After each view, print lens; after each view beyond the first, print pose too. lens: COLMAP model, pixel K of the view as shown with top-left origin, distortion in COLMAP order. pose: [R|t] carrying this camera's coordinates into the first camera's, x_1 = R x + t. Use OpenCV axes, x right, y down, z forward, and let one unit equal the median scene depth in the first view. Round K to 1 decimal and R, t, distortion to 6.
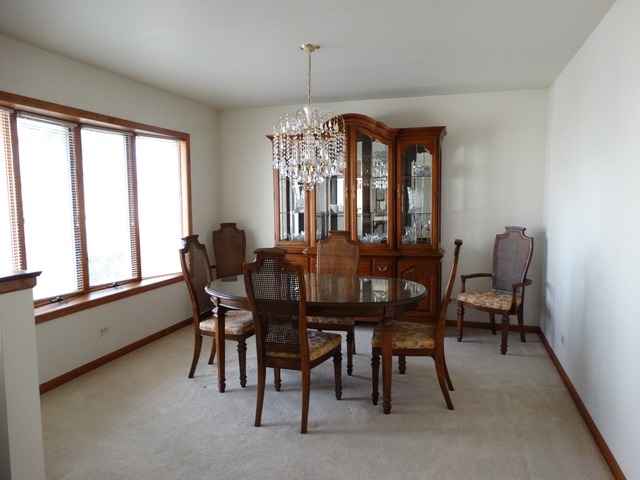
lens RADIAL K [[456.1, 0, 320.5], [0, 456.1, 240.6], [0, 0, 1]] dist [0.001435, -0.000396]
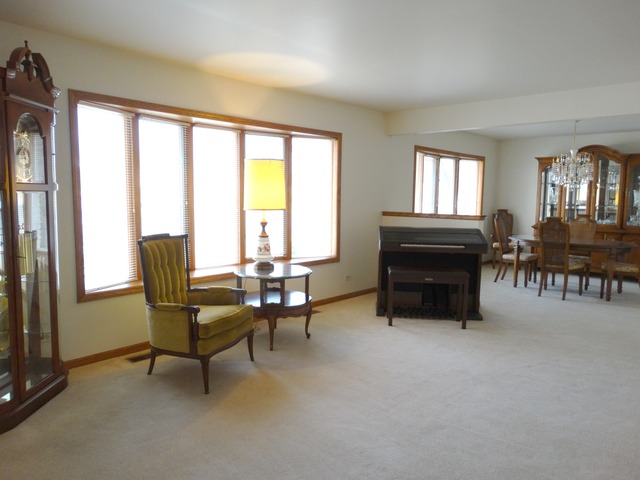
lens RADIAL K [[456.1, 0, 317.0], [0, 456.1, 239.0], [0, 0, 1]] dist [0.001435, -0.000396]
pose [[0.901746, 0.062039, -0.427791, -0.114713], [-0.058436, 0.998058, 0.021563, 0.086032], [0.428298, 0.005554, 0.903621, -0.930582]]
